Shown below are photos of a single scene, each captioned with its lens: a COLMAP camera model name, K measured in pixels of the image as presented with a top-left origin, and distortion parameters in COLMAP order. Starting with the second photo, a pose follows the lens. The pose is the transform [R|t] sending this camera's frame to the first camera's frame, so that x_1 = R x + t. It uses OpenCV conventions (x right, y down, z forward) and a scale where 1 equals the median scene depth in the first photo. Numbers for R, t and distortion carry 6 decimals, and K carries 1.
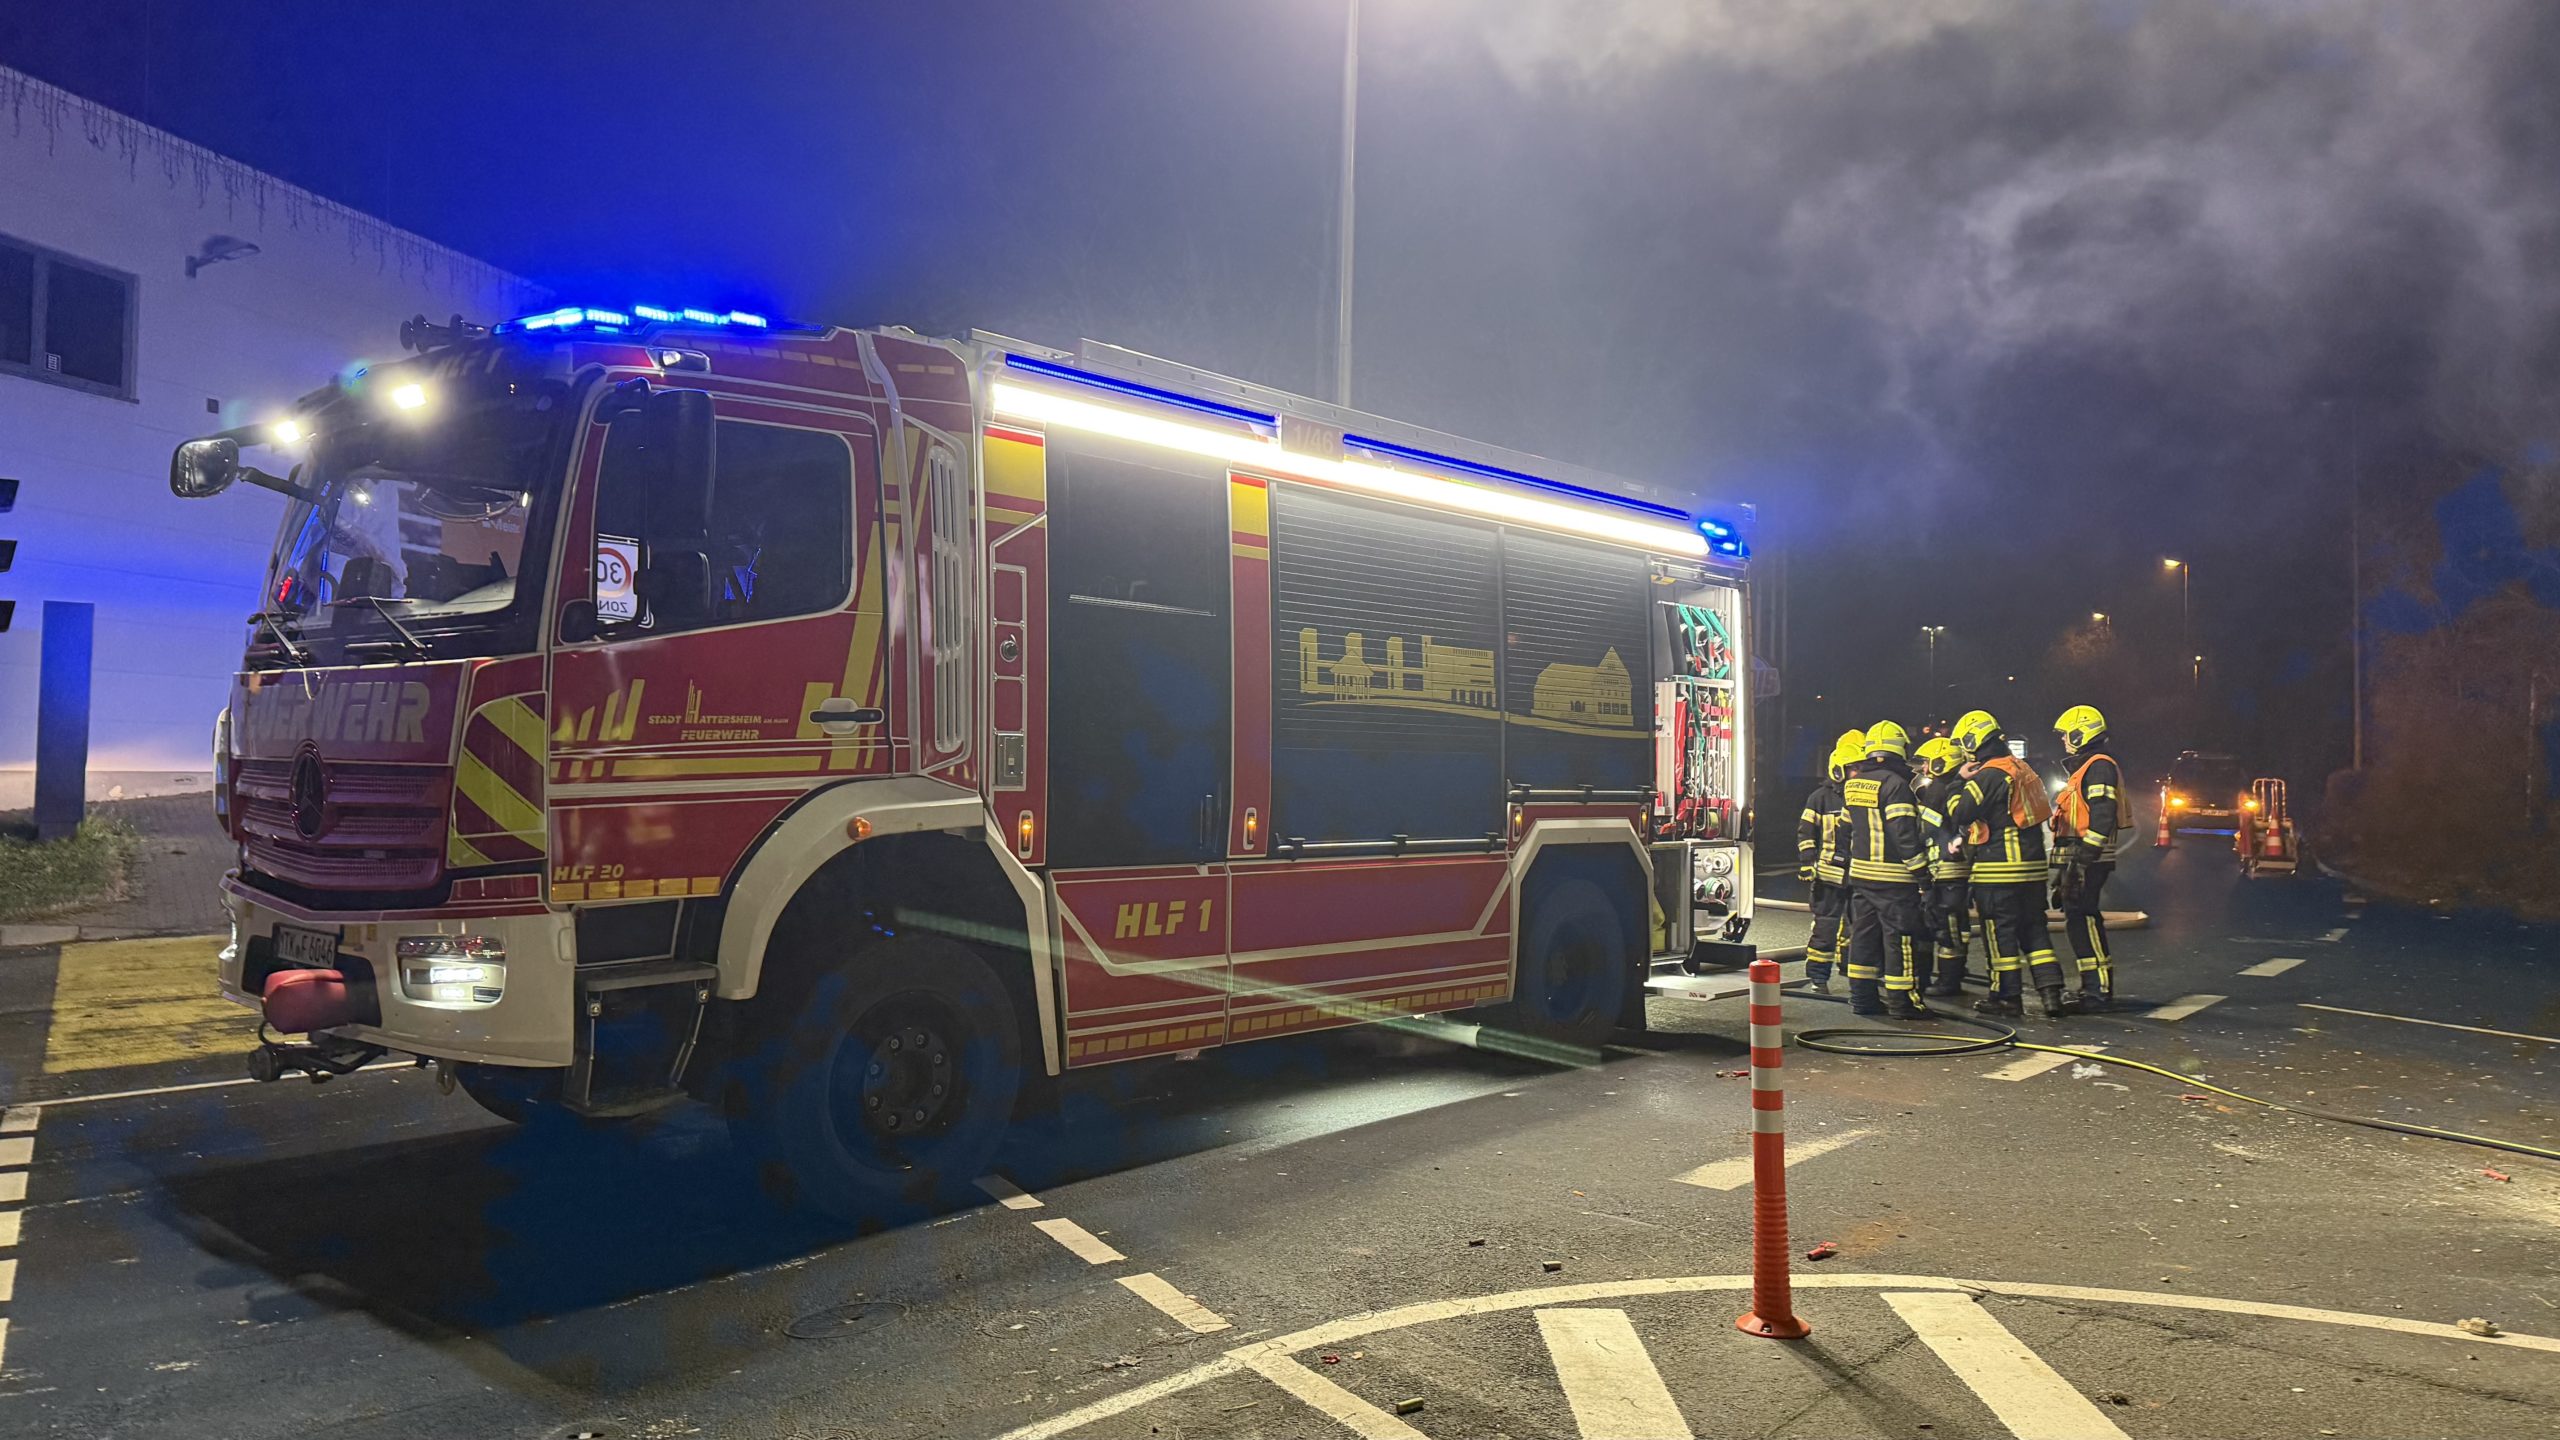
lens RADIAL K [[1720.8, 0, 1280.0], [0, 1720.8, 720.0], [0, 0, 1]] dist [-0.004039, -0.002251]
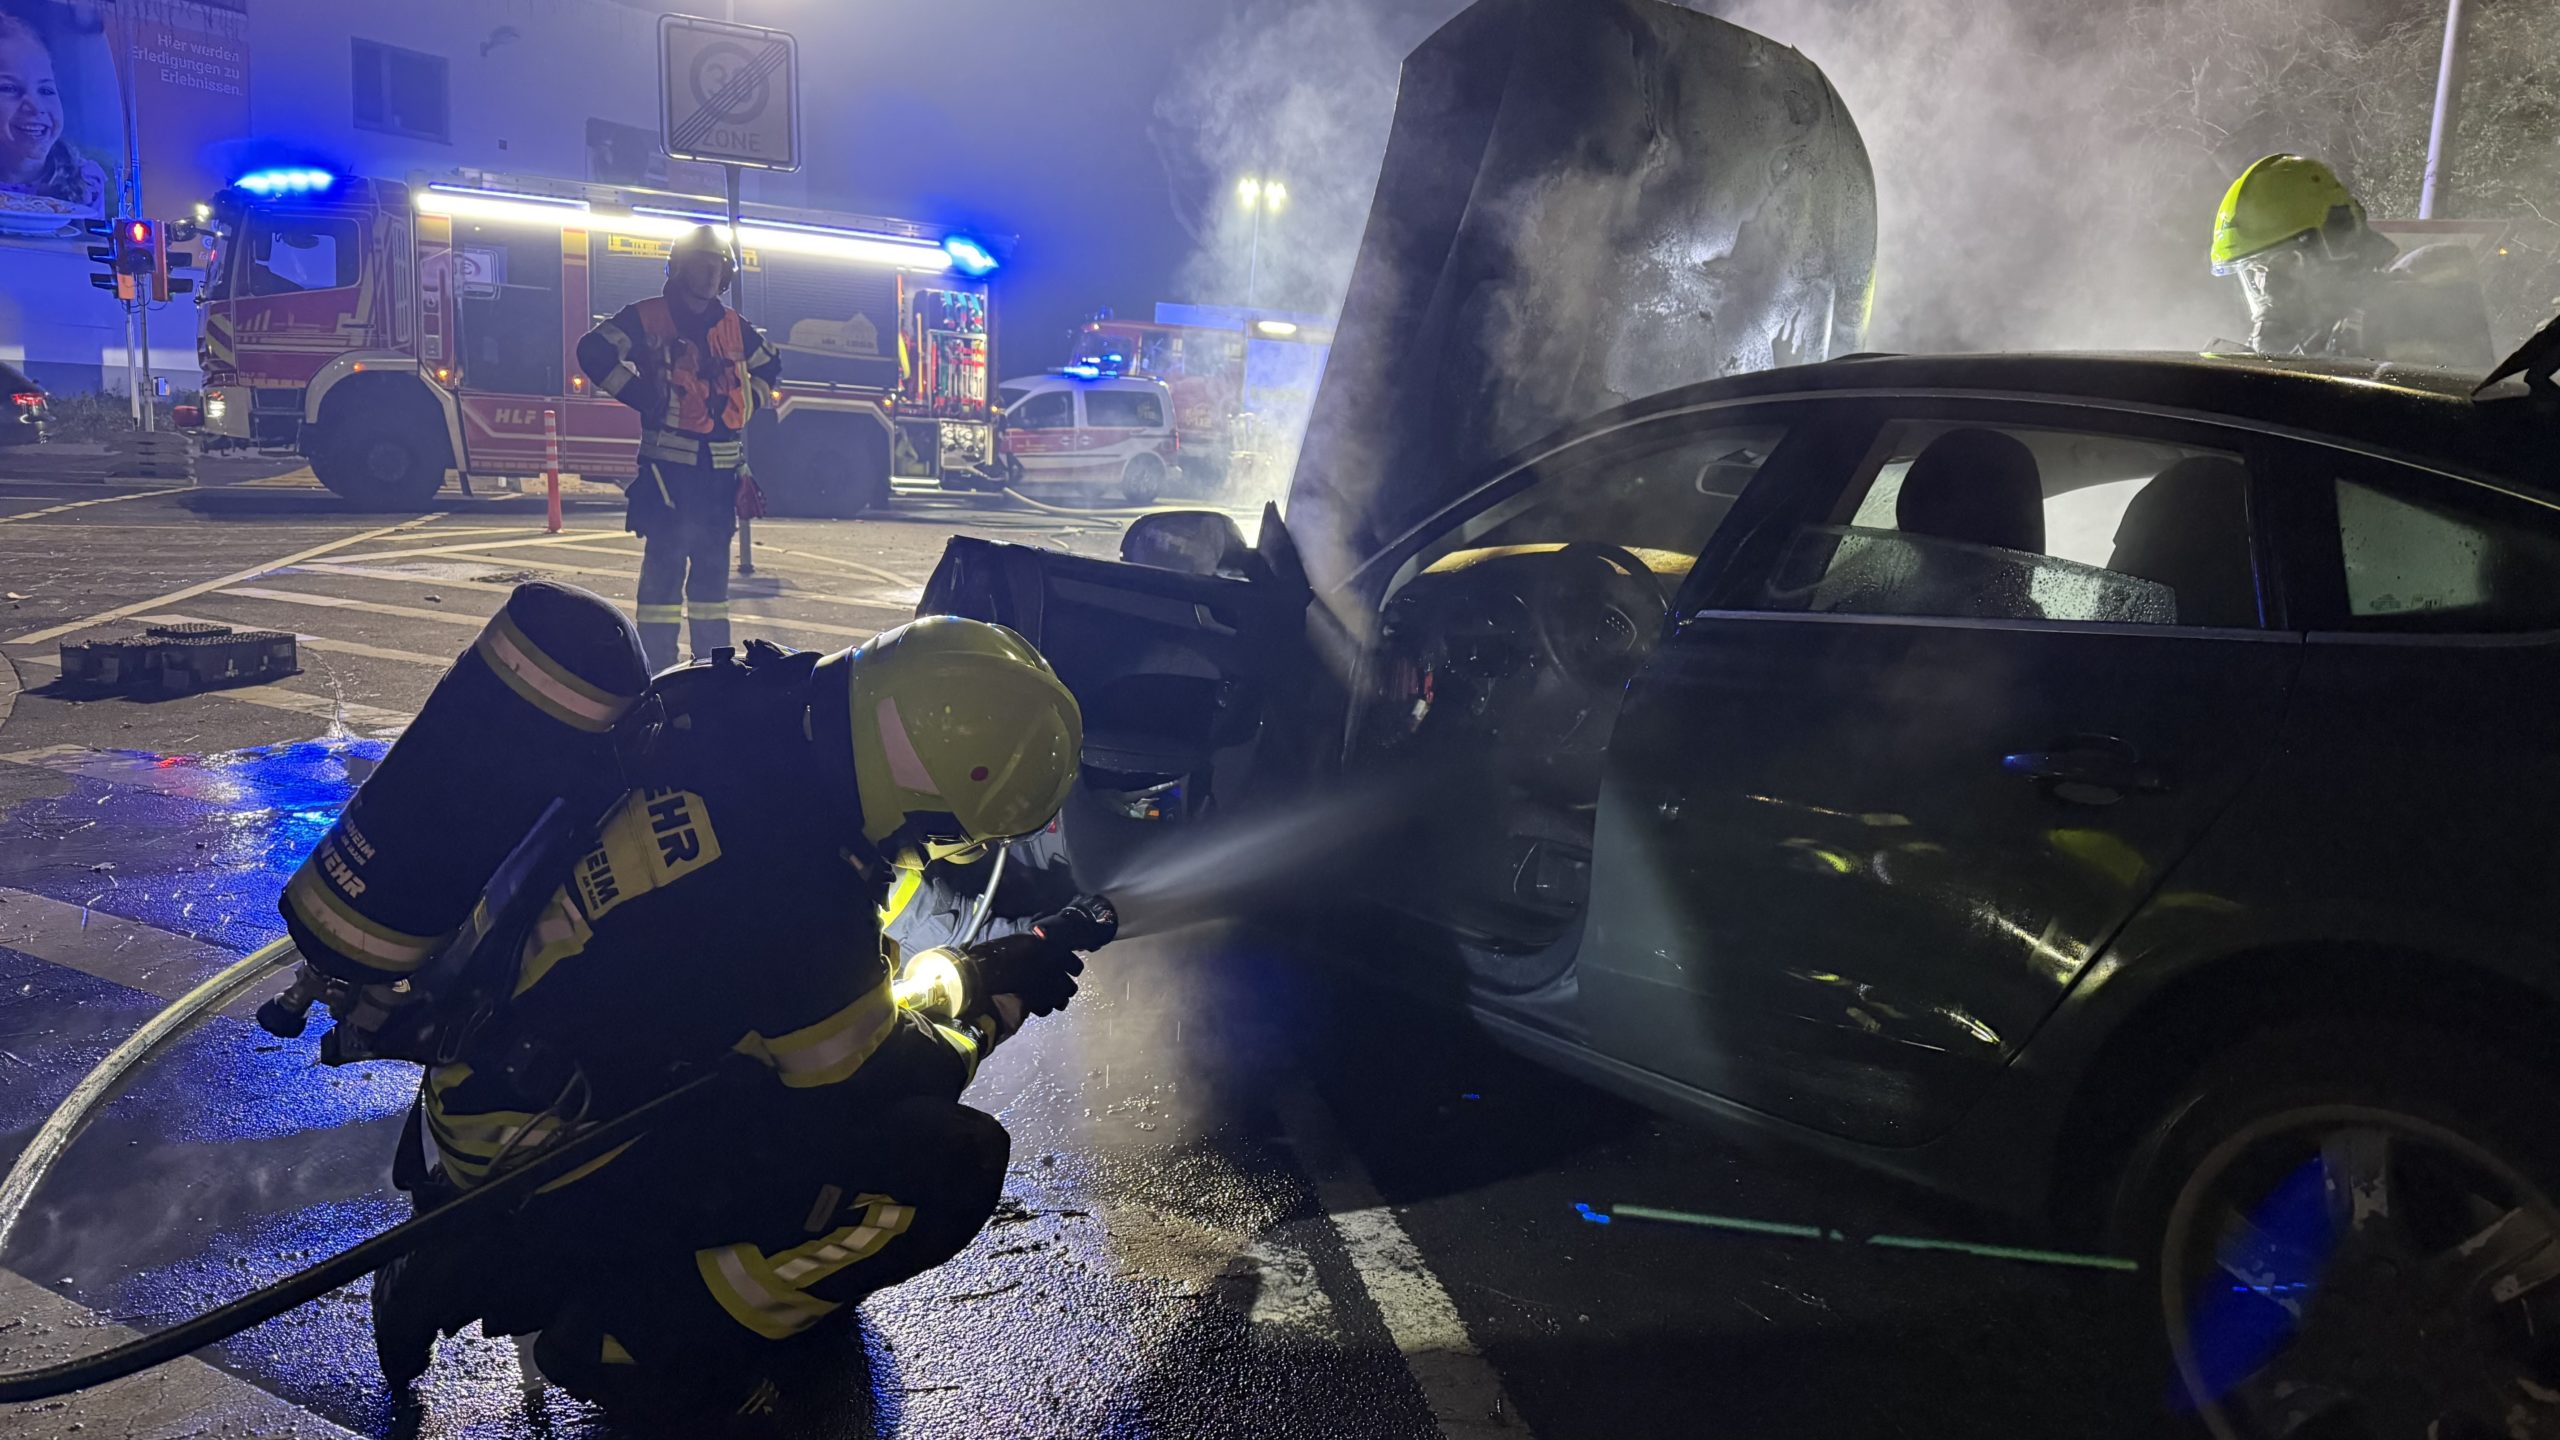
lens RADIAL K [[1720.8, 0, 1280.0], [0, 1720.8, 720.0], [0, 0, 1]] dist [-0.004039, -0.002251]
pose [[0.957568, 0.083965, -0.275705, 1.674572], [-0.033795, 0.982734, 0.181912, 0.056868], [0.286219, -0.164876, 0.943872, -1.079260]]
